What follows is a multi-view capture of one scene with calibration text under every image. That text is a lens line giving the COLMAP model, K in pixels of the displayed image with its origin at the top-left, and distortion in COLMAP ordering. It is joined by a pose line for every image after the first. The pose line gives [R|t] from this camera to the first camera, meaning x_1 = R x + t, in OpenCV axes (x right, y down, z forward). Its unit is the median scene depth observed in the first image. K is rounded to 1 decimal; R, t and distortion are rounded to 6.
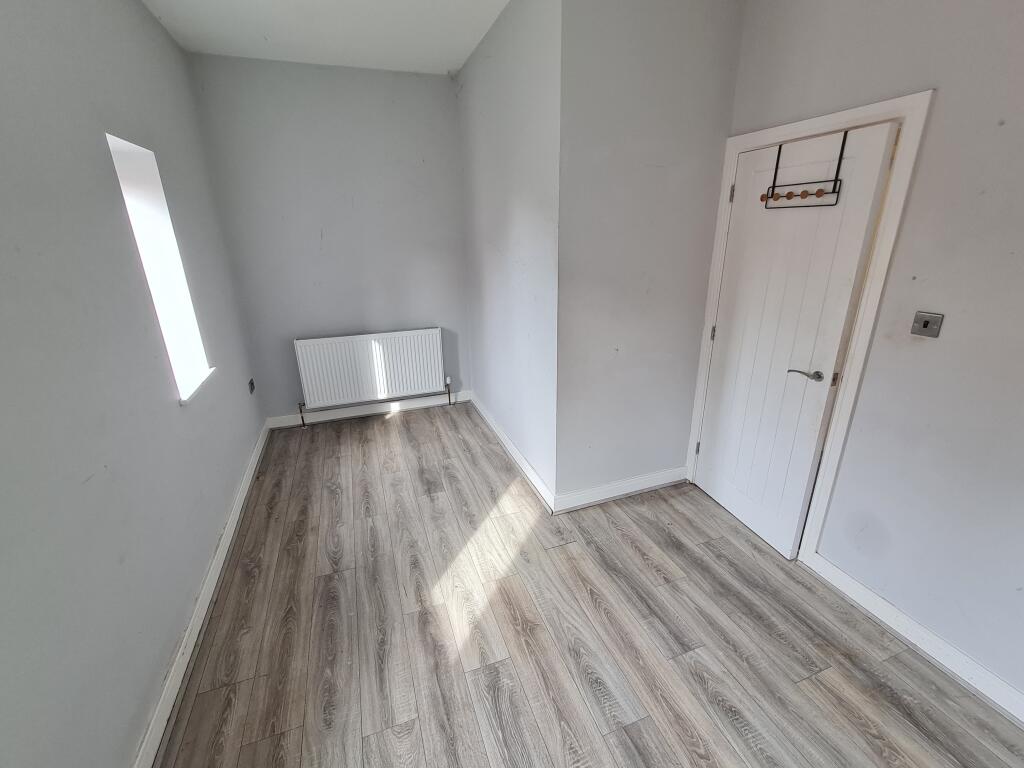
lens RADIAL K [[450.4, 0, 515.6], [0, 450.4, 384.7], [0, 0, 1]] dist [0.003582, -0.000386]
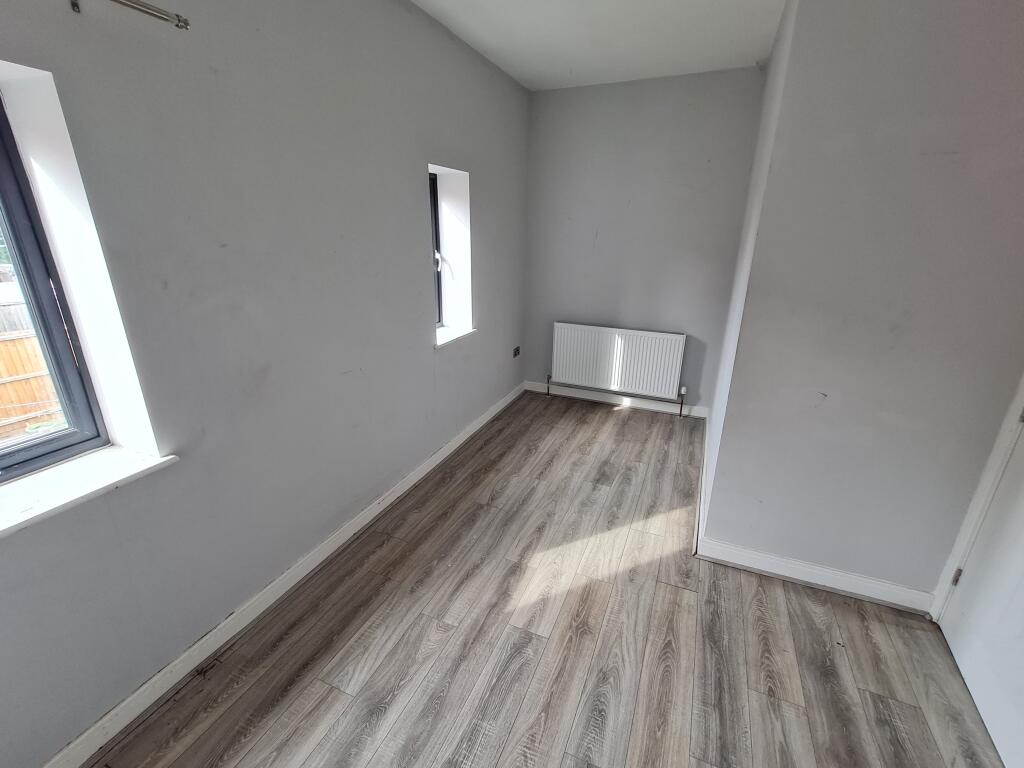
lens RADIAL K [[450.4, 0, 511.3], [0, 450.4, 383.9], [0, 0, 1]] dist [0.003582, -0.000386]
pose [[0.723946, 0.249561, -0.643134, 0.350360], [-0.252763, 0.963397, 0.089312, -0.029372], [0.641882, 0.097904, 0.760528, 0.069734]]
